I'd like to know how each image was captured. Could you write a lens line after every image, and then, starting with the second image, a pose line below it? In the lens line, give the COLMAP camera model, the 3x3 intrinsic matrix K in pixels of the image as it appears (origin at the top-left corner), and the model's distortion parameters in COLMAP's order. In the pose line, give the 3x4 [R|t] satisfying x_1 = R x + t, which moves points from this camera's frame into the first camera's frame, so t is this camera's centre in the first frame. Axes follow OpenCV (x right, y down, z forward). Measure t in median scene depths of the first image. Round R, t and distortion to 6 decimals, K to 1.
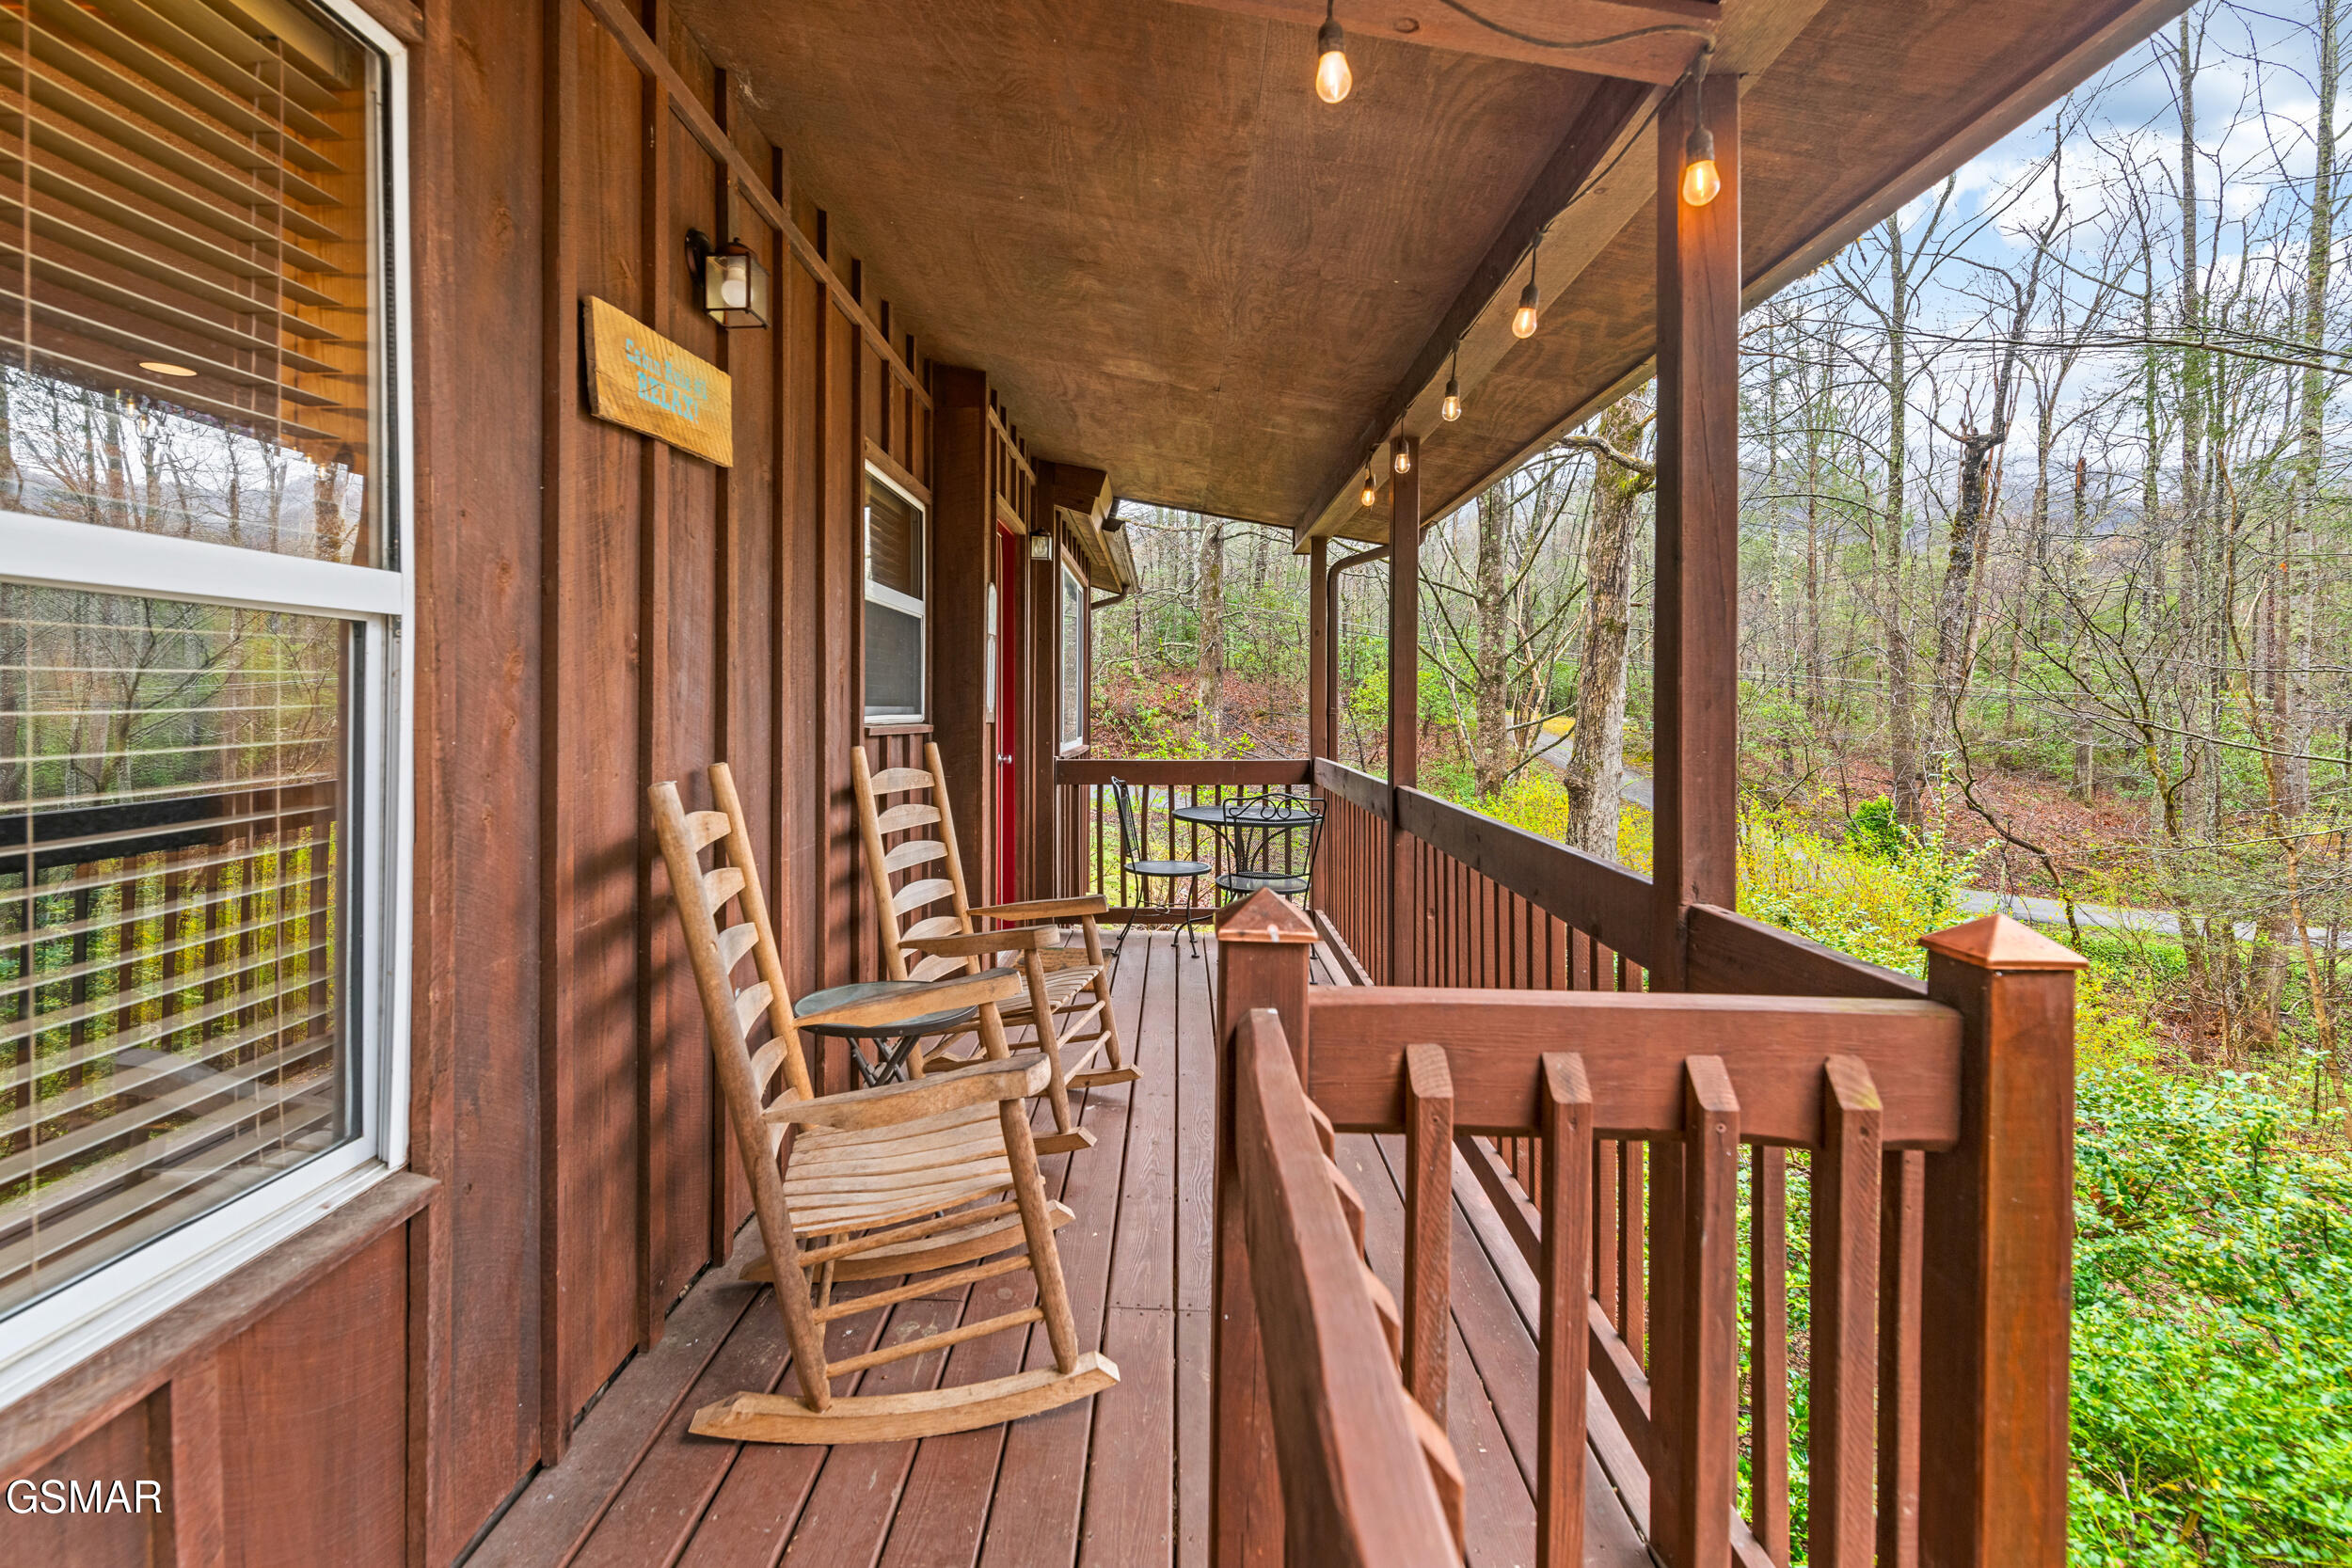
lens RADIAL K [[1031.7, 0, 1174.2], [0, 1031.7, 722.7], [0, 0, 1]] dist [0.000224, 0.000166]
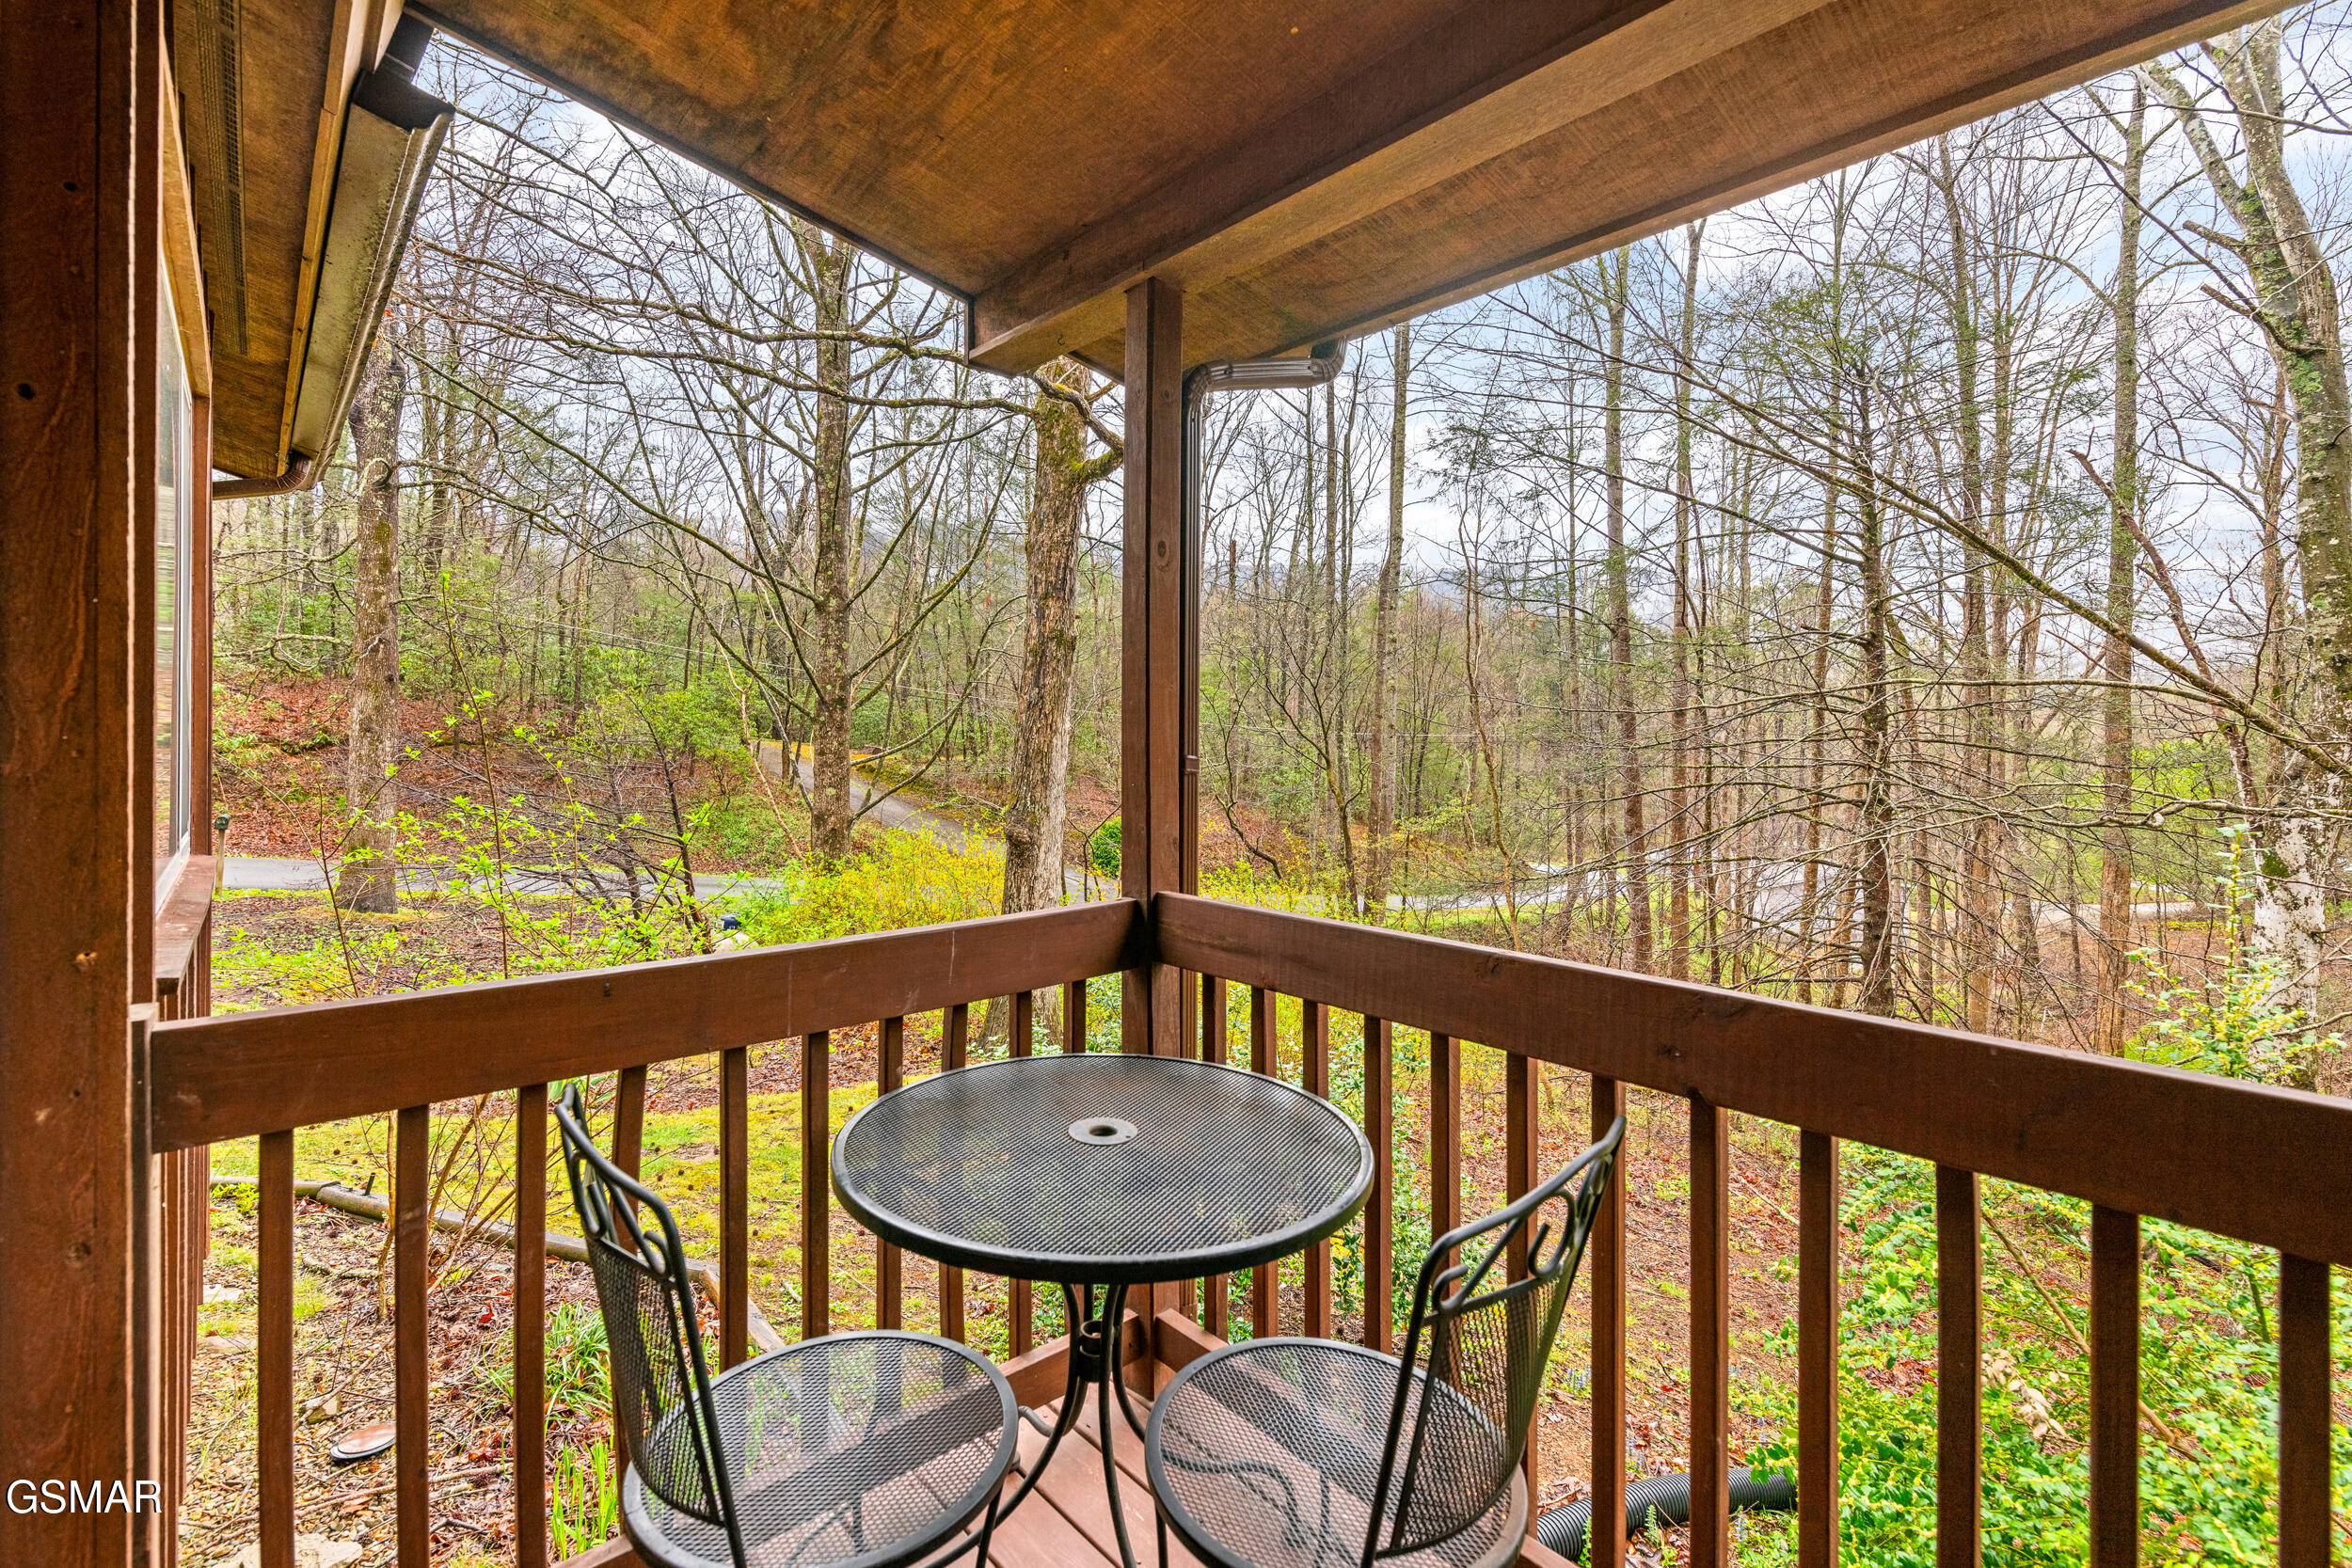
lens RADIAL K [[1030.3, 0, 1177.7], [0, 1030.3, 742.3], [0, 0, 1]] dist [-0.002359, -0.000793]
pose [[0.746119, 0.000165, 0.665812, -0.029335], [0.005013, 0.999970, -0.005866, -0.004963], [-0.665793, 0.007714, 0.746096, 0.218309]]
